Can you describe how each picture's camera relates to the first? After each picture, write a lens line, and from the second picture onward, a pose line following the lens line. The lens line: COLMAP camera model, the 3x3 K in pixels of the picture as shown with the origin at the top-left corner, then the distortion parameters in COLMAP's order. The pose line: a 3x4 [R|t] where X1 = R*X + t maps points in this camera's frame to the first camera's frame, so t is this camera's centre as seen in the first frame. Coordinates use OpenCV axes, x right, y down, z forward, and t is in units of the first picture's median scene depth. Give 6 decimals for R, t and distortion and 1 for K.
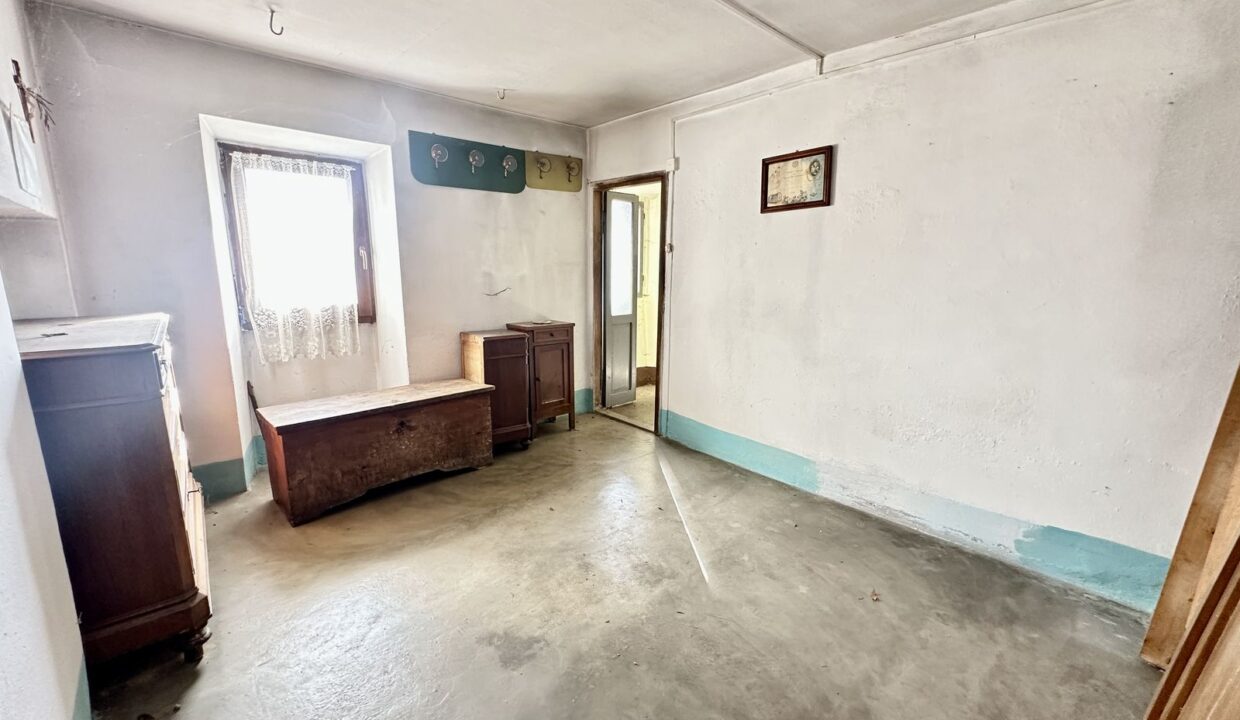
lens RADIAL K [[494.2, 0, 625.3], [0, 494.2, 362.4], [0, 0, 1]] dist [-0.003119, 0.000496]
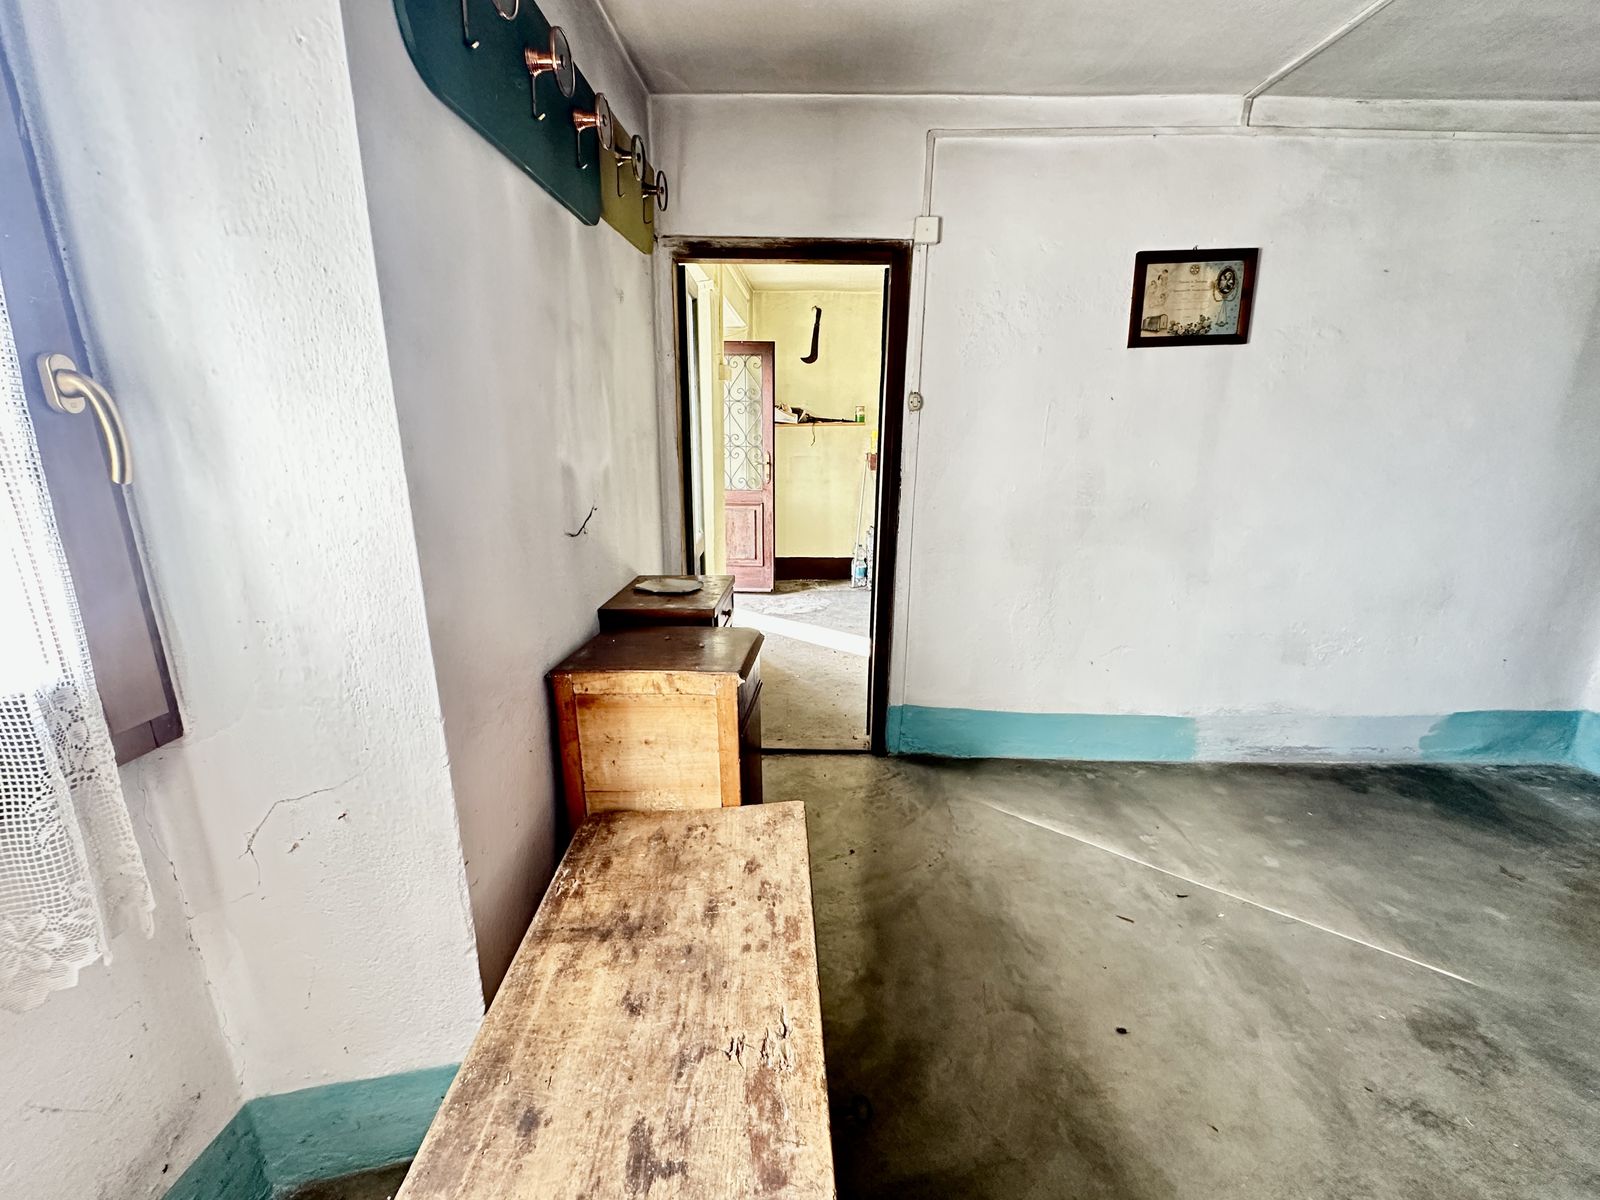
lens RADIAL K [[646.6, 0, 798.8], [0, 646.6, 600.5], [0, 0, 1]] dist [-0.005209, 0.001321]
pose [[0.685238, -0.192805, 0.702336, -0.662007], [0.143604, 0.981160, 0.129240, -0.175892], [-0.714022, 0.012298, 0.700015, 0.817978]]
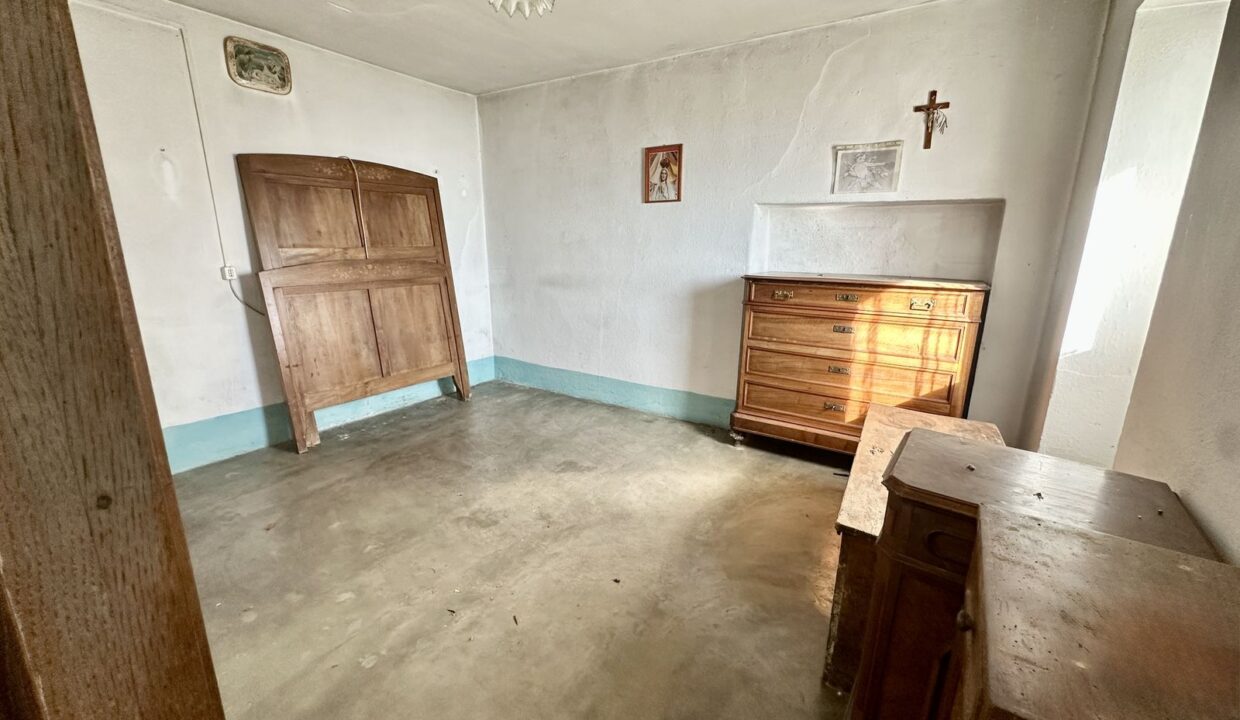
lens RADIAL K [[494.2, 0, 619.5], [0, 494.2, 359.9], [0, 0, 1]] dist [-0.003119, 0.000496]
pose [[-0.968608, 0.040139, -0.245333, 0.005757], [-0.066464, 0.909140, 0.411154, -0.275885], [0.239545, 0.414552, -0.877932, 1.502747]]
